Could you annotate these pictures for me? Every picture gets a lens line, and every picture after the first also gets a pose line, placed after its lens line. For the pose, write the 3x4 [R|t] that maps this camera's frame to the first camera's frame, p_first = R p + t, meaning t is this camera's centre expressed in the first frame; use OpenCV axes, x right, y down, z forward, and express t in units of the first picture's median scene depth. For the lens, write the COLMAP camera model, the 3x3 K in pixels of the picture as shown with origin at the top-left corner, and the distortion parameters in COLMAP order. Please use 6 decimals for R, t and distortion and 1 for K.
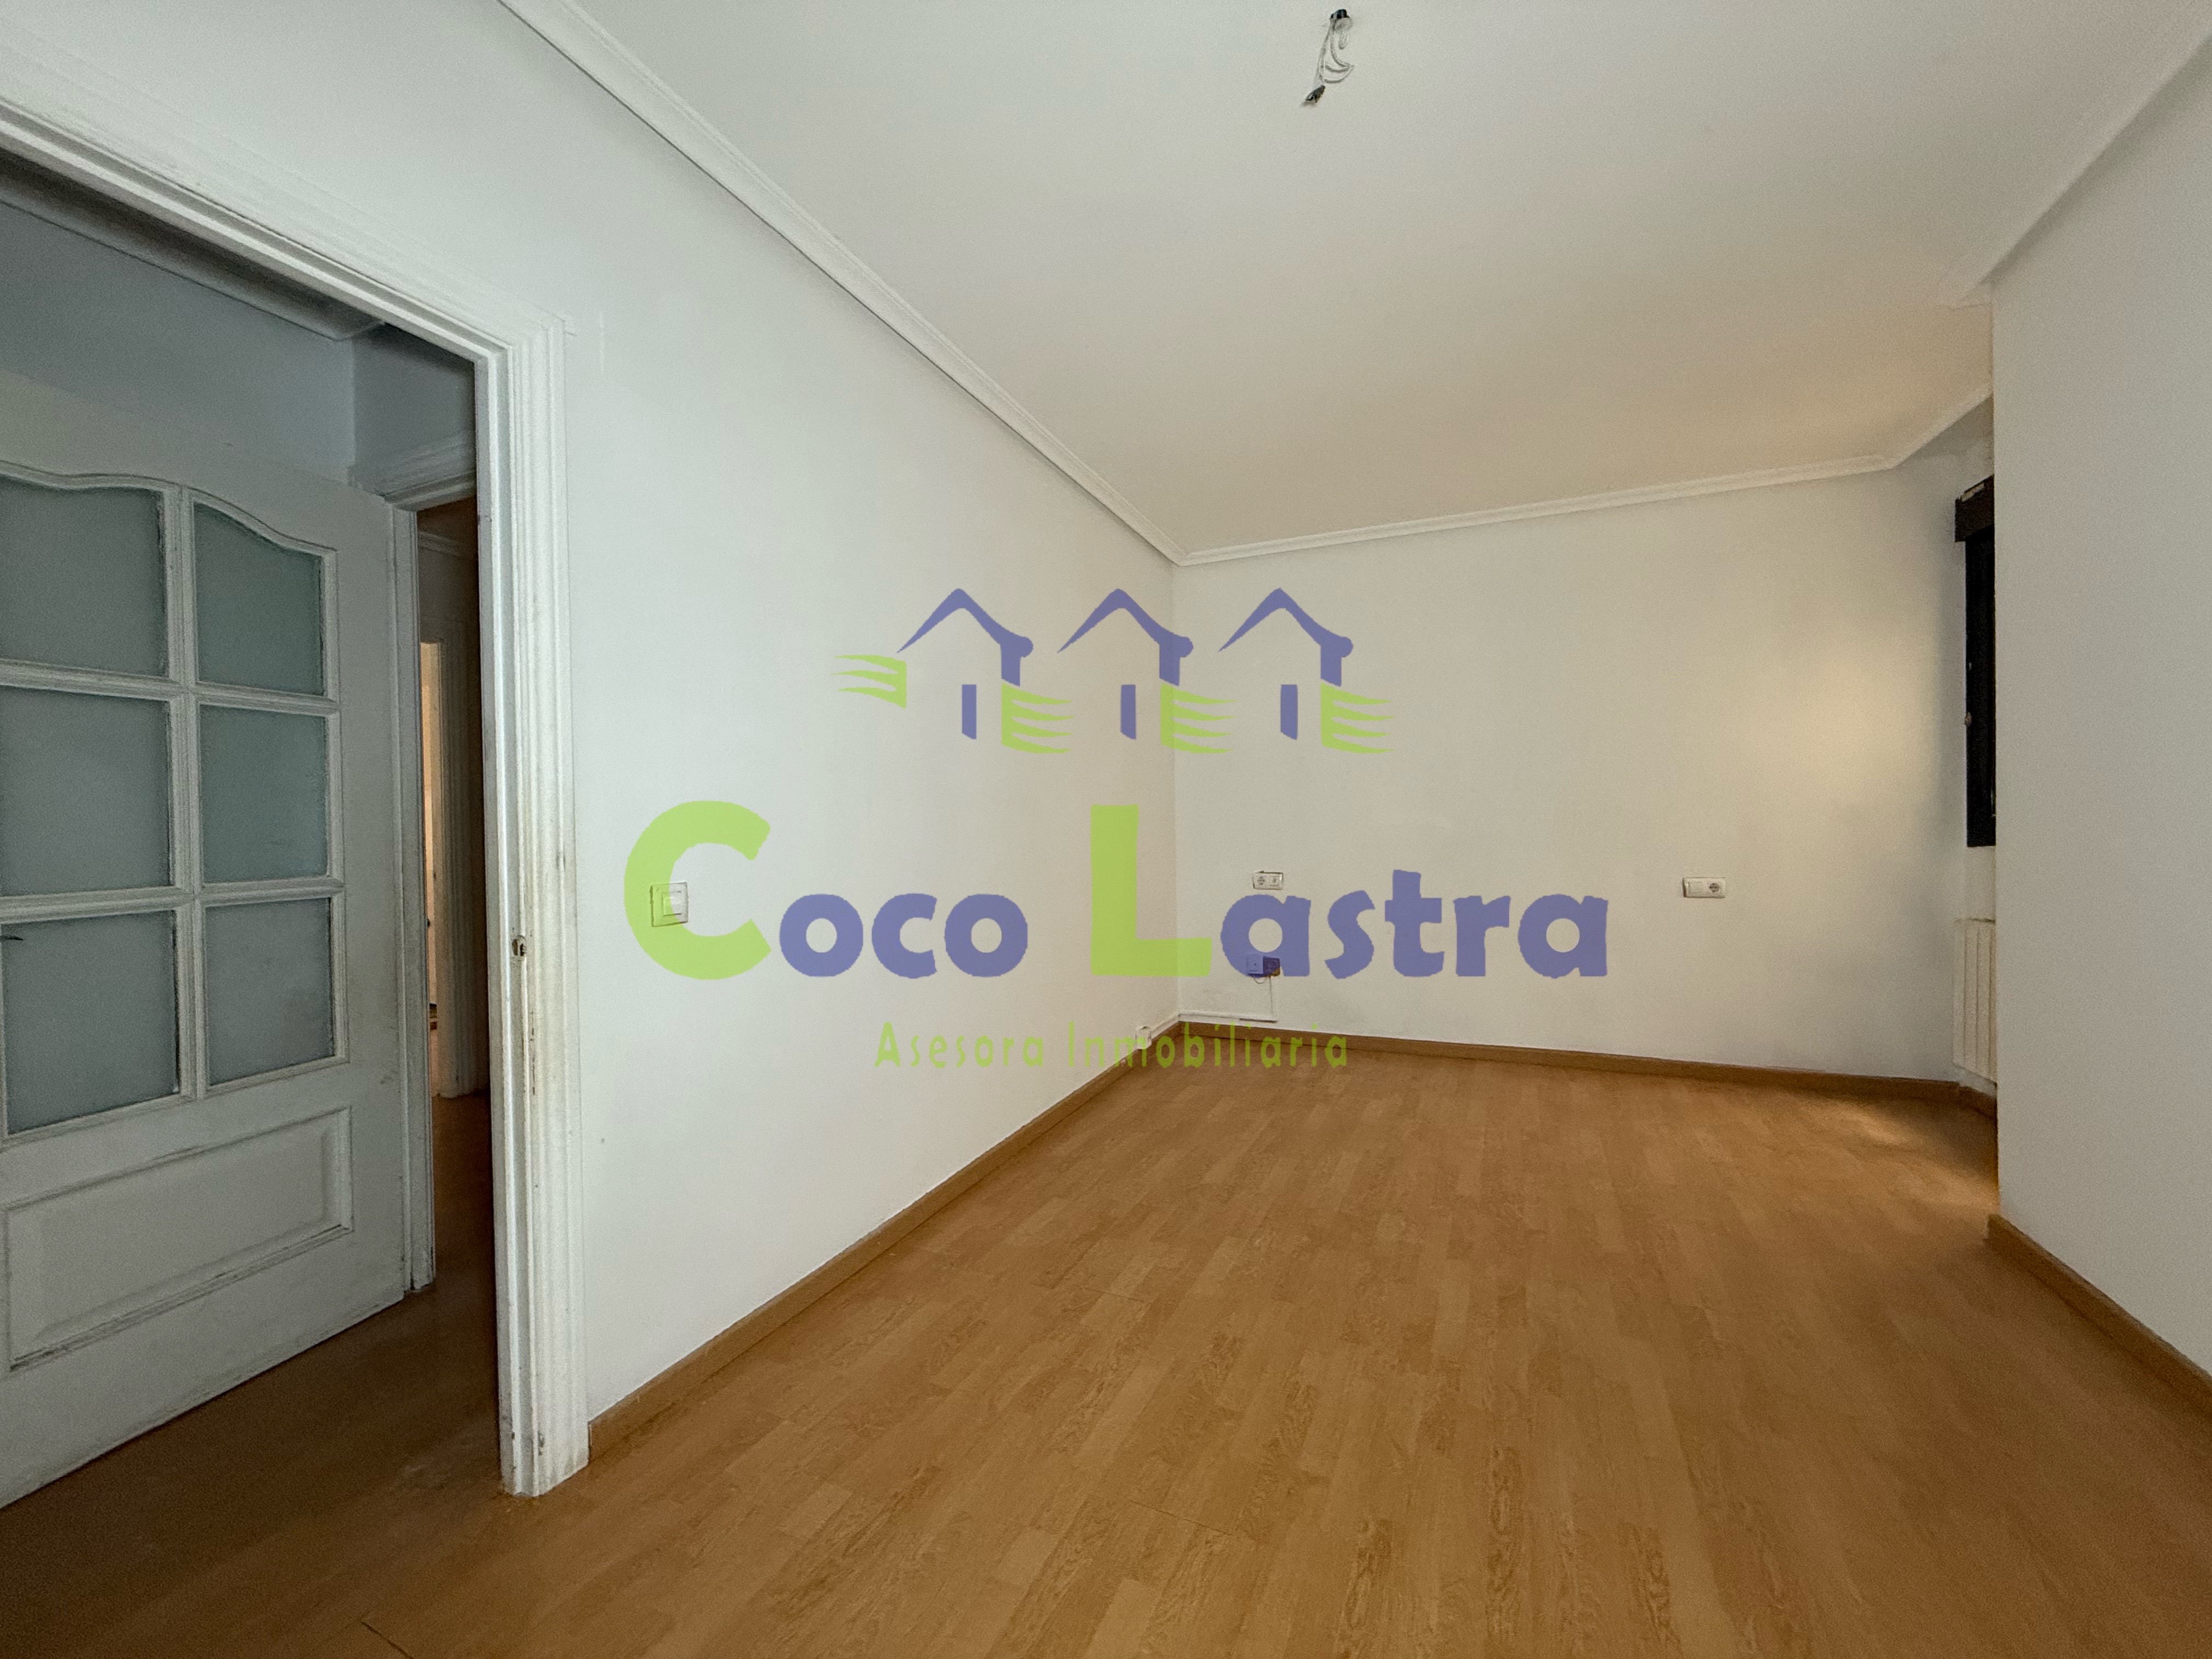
lens RADIAL K [[880.2, 0, 1095.8], [0, 880.2, 830.5], [0, 0, 1]] dist [-0.001823, 0.001159]
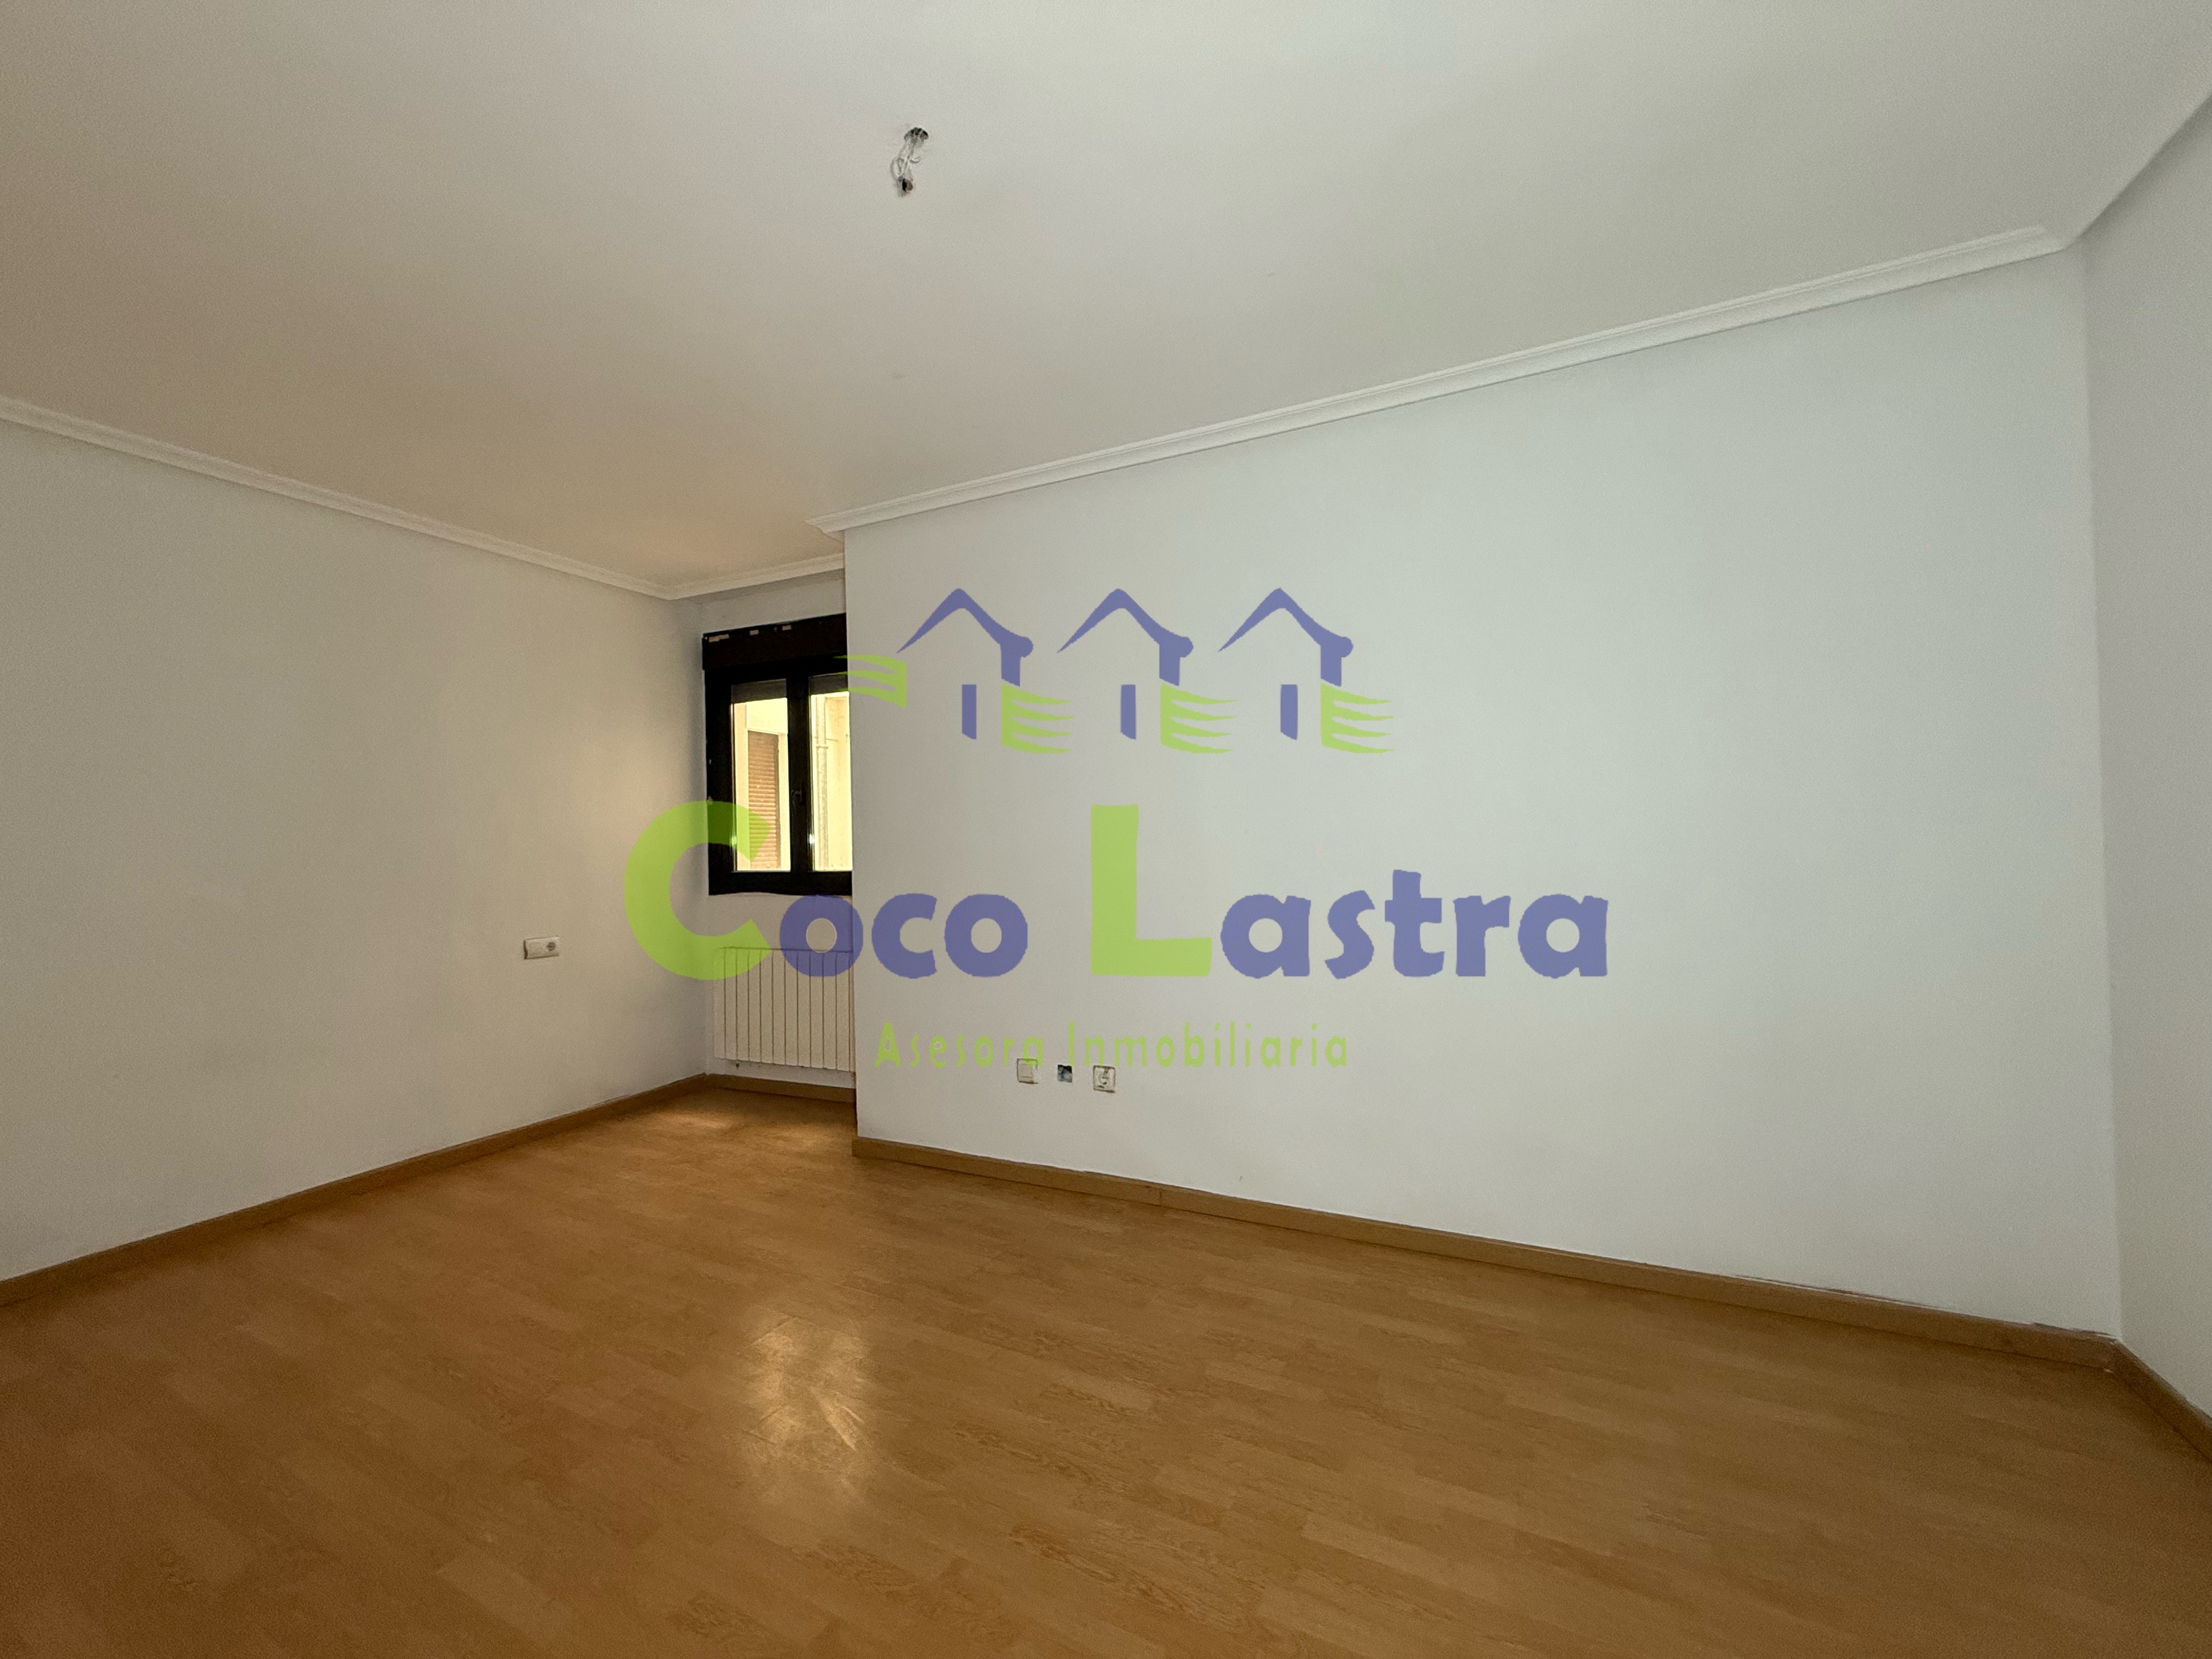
lens RADIAL K [[880.2, 0, 1095.8], [0, 880.2, 830.5], [0, 0, 1]] dist [-0.001823, 0.001159]
pose [[0.042352, 0.026070, 0.998763, -0.532100], [0.028949, 0.999208, -0.027309, -0.042276], [-0.998683, 0.030069, 0.041564, 0.548128]]
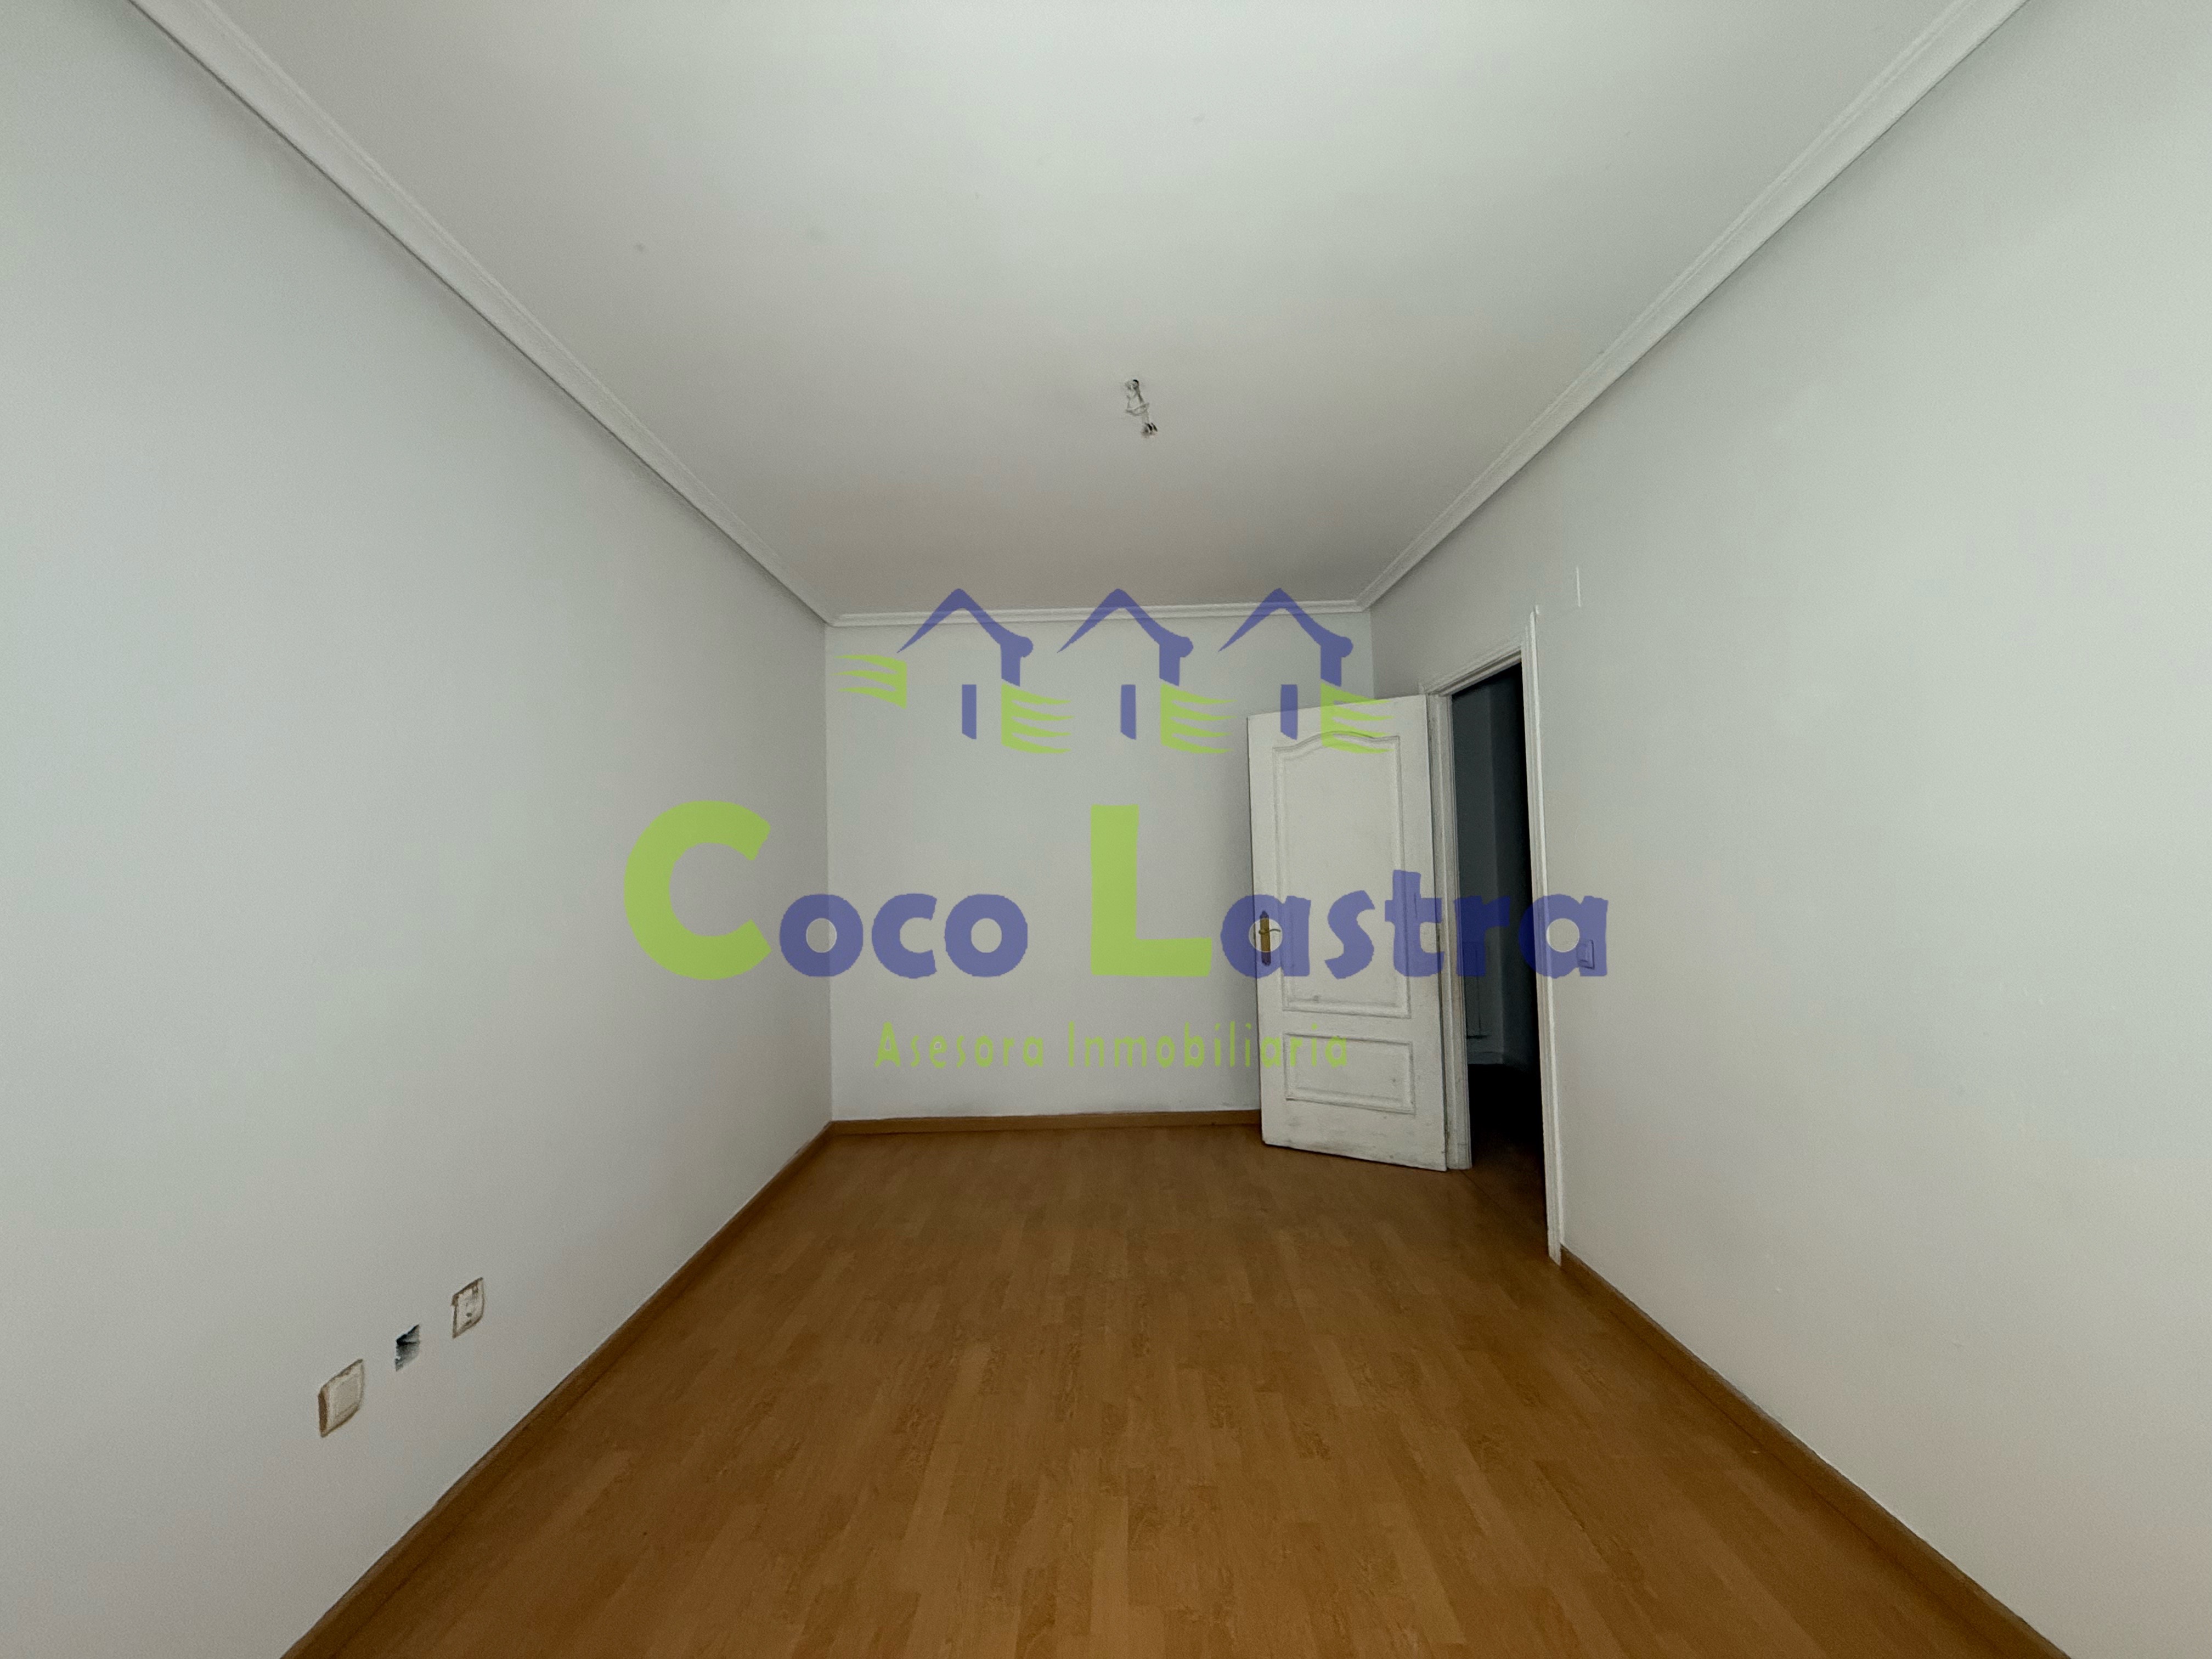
lens RADIAL K [[880.2, 0, 1095.8], [0, 880.2, 830.5], [0, 0, 1]] dist [-0.001823, 0.001159]
pose [[-0.915820, 0.024286, -0.400855, 0.680985], [0.039232, 0.998806, -0.029120, -0.089749], [0.399669, -0.042395, -0.915679, 1.654009]]
